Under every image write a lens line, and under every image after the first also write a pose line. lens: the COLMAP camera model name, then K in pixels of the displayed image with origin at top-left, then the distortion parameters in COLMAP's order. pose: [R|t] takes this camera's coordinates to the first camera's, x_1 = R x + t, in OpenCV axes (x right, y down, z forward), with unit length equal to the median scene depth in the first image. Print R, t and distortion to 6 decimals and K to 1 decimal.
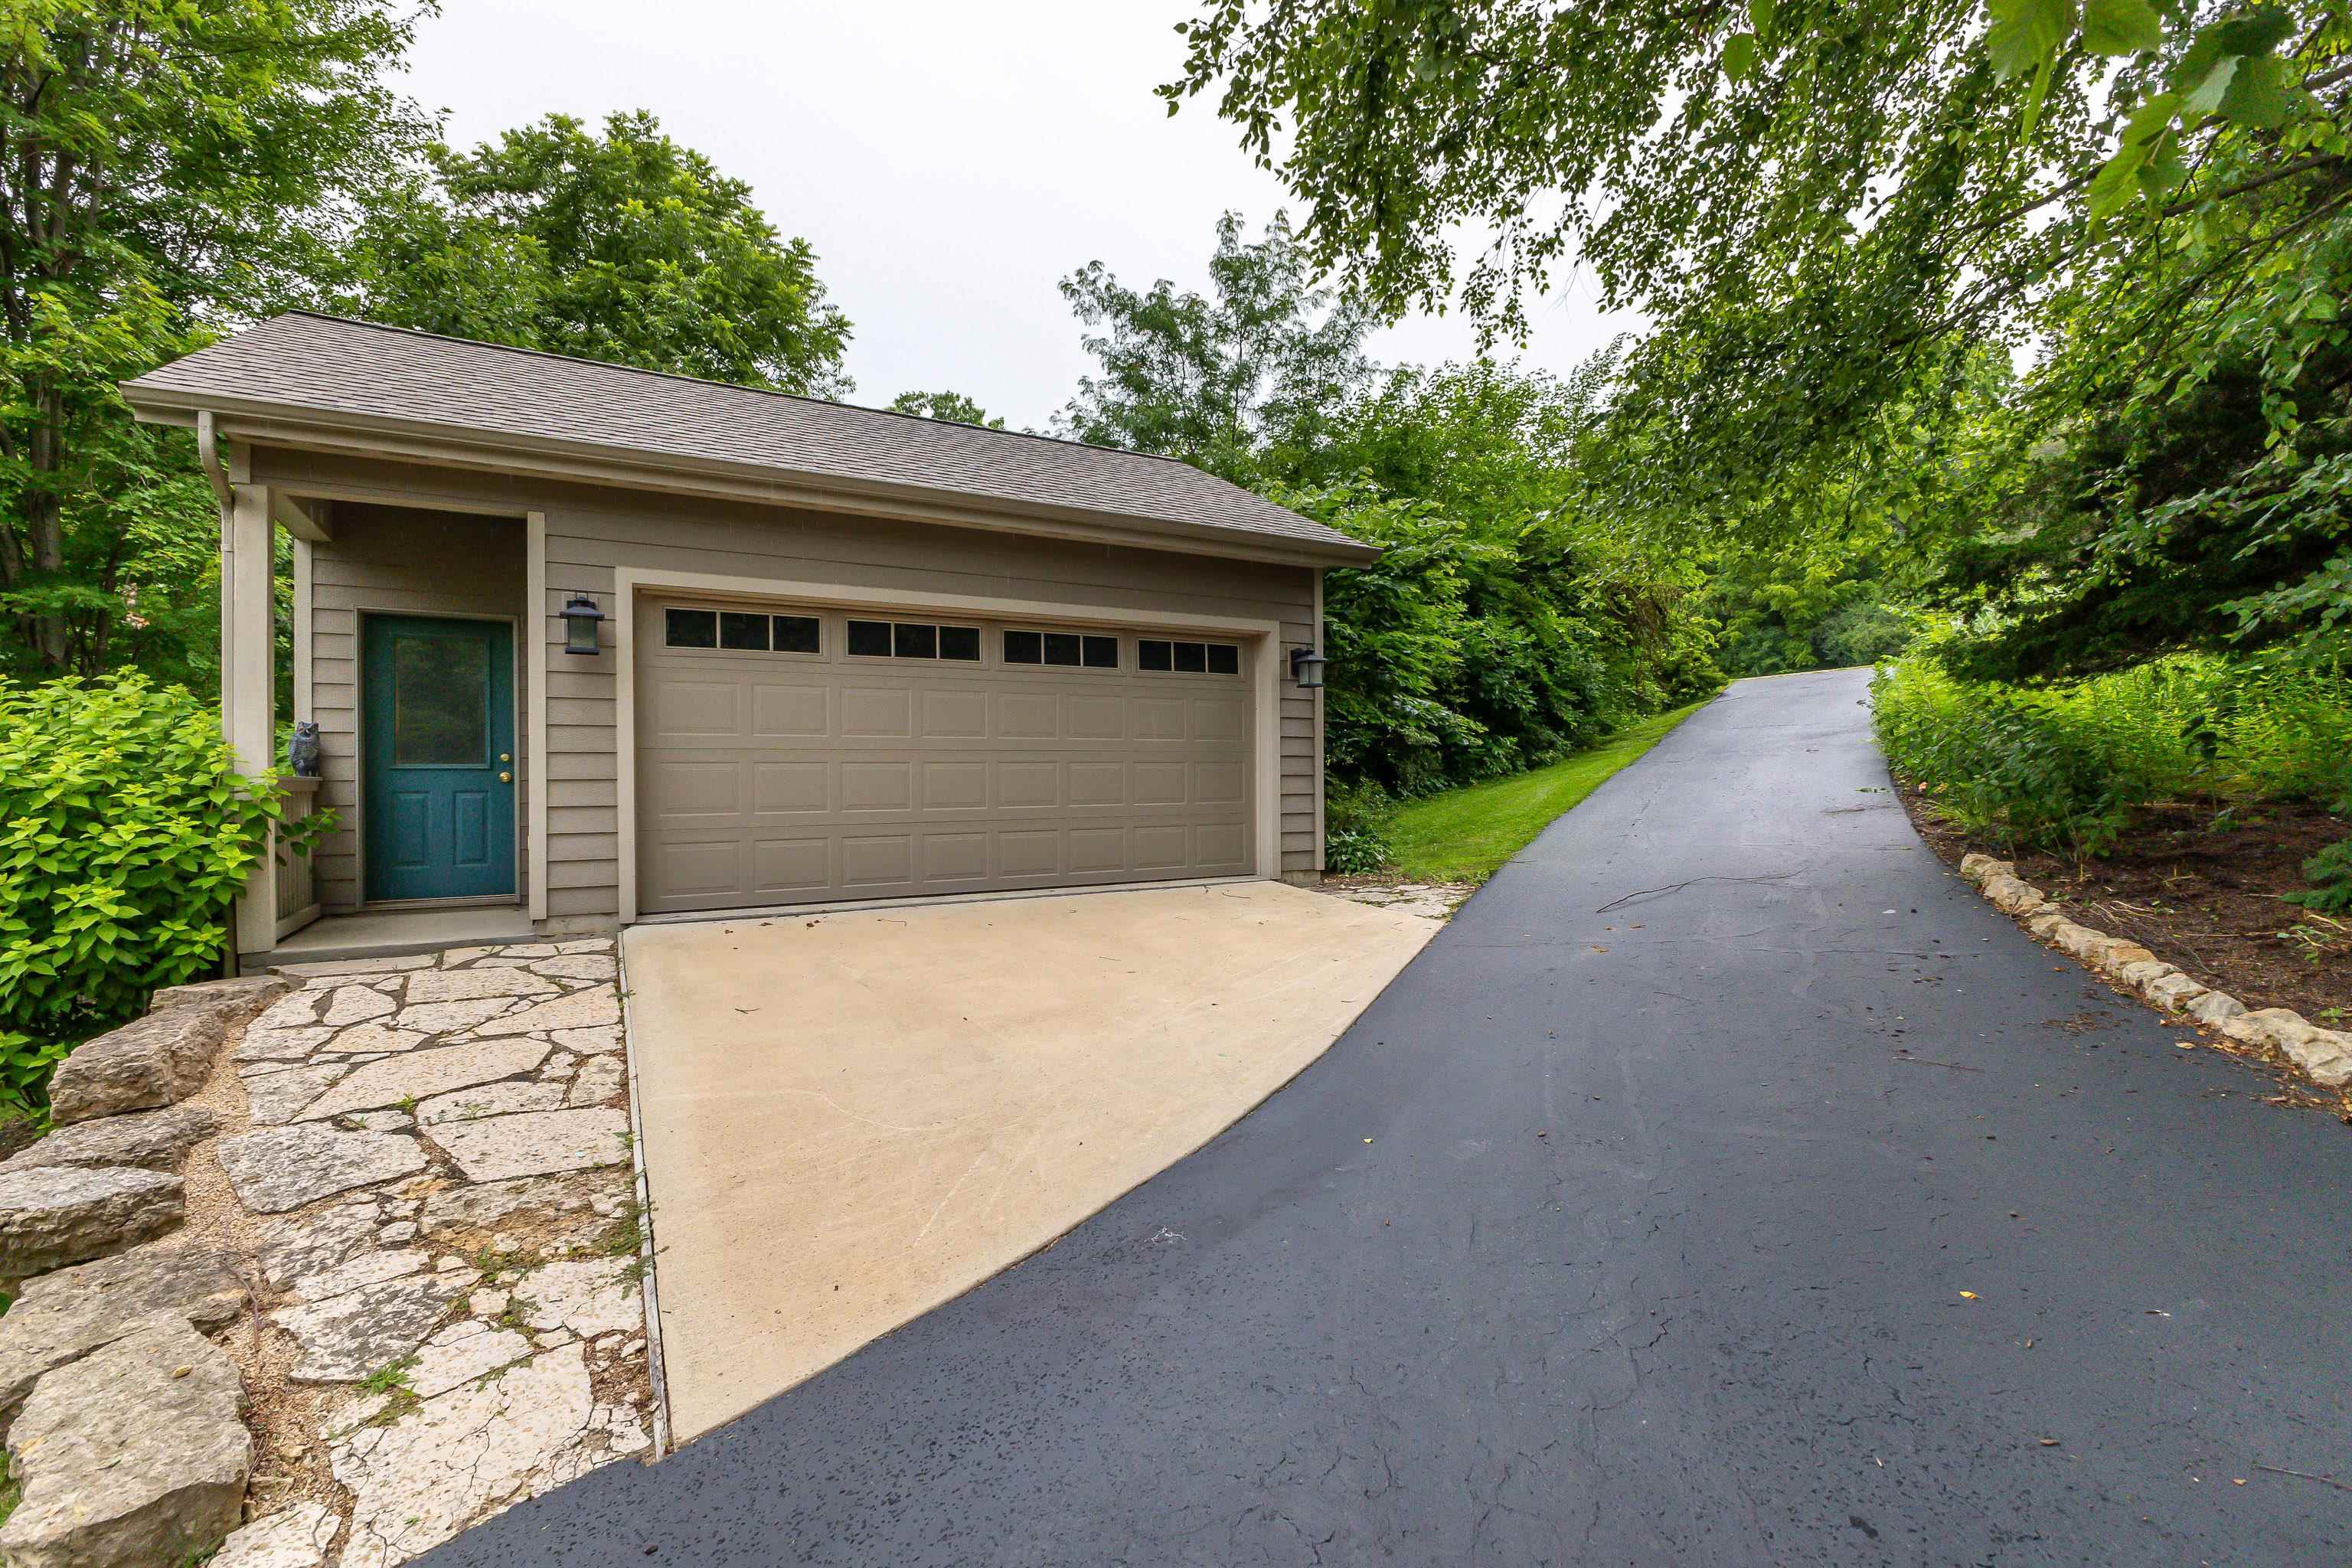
lens RADIAL K [[1060.1, 0, 1174.7], [0, 1060.1, 773.9], [0, 0, 1]] dist [-0.000589, -0.000339]
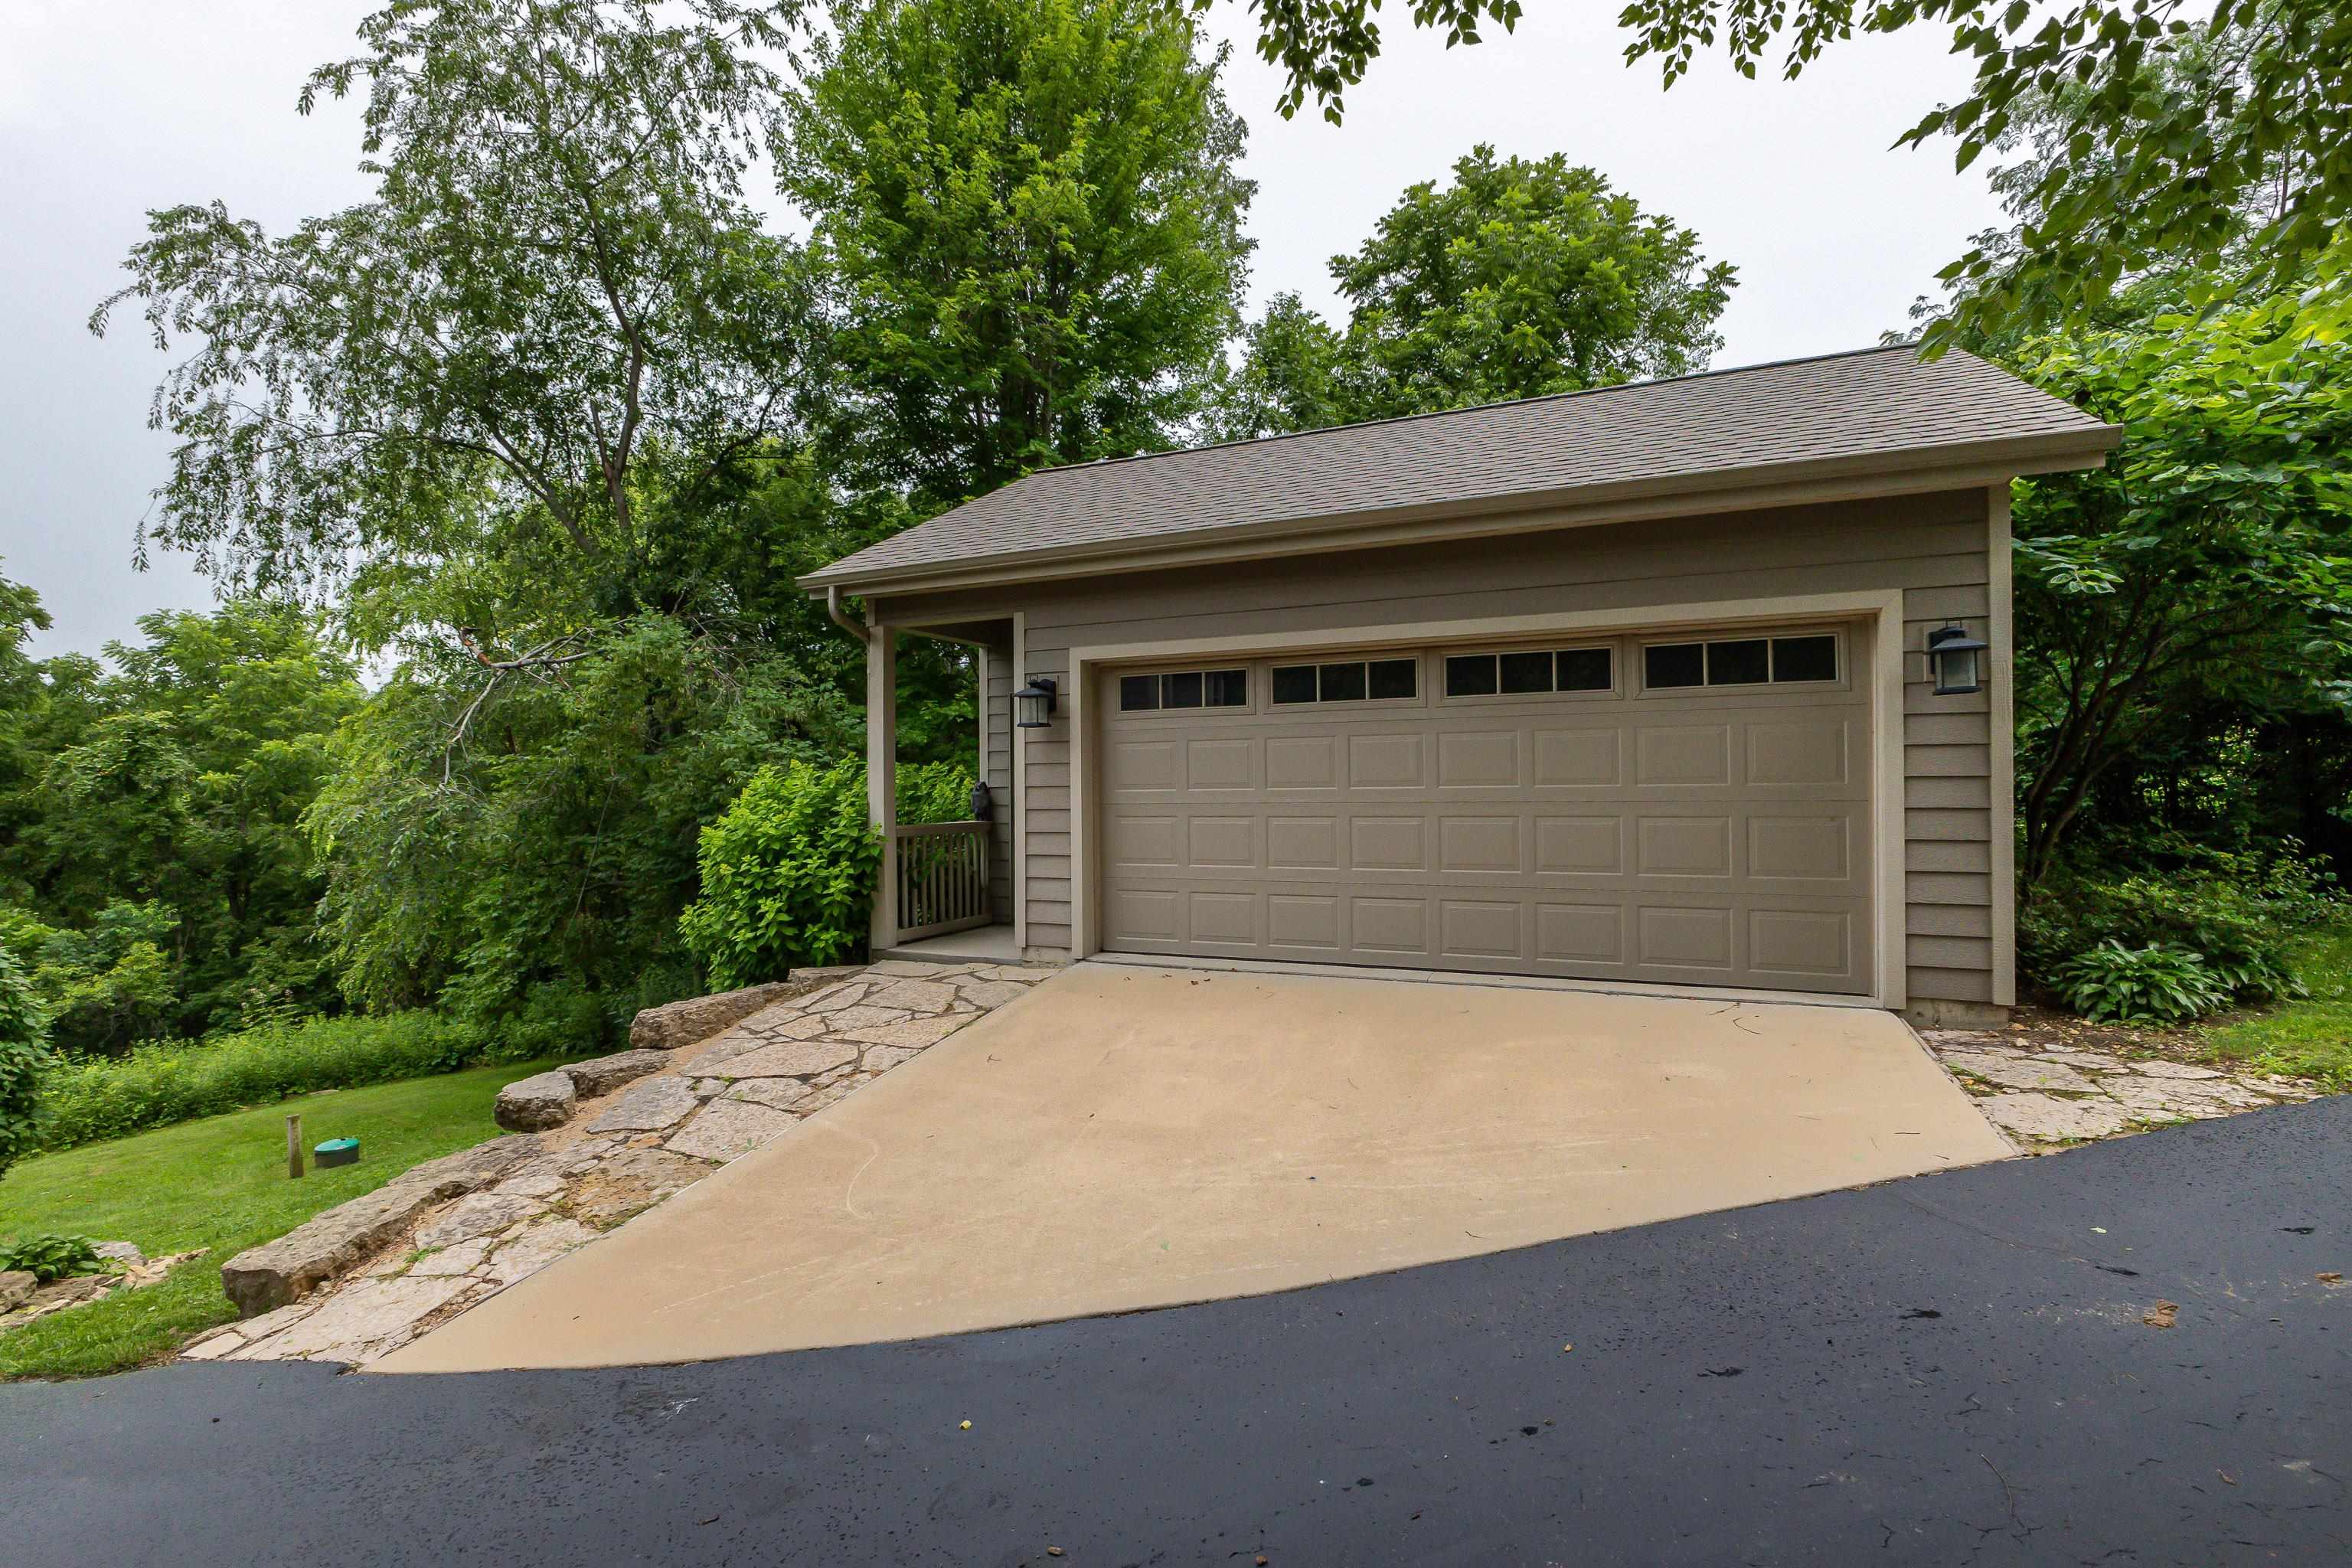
lens RADIAL K [[1094.0, 0, 1179.0], [0, 1094.0, 800.0], [0, 0, 1]] dist [-0.010565, -0.000009]
pose [[0.585872, 0.008662, -0.810357, 0.791440], [0.008008, 0.999832, 0.016477, -0.077963], [0.810364, -0.016142, 0.585704, 0.640211]]
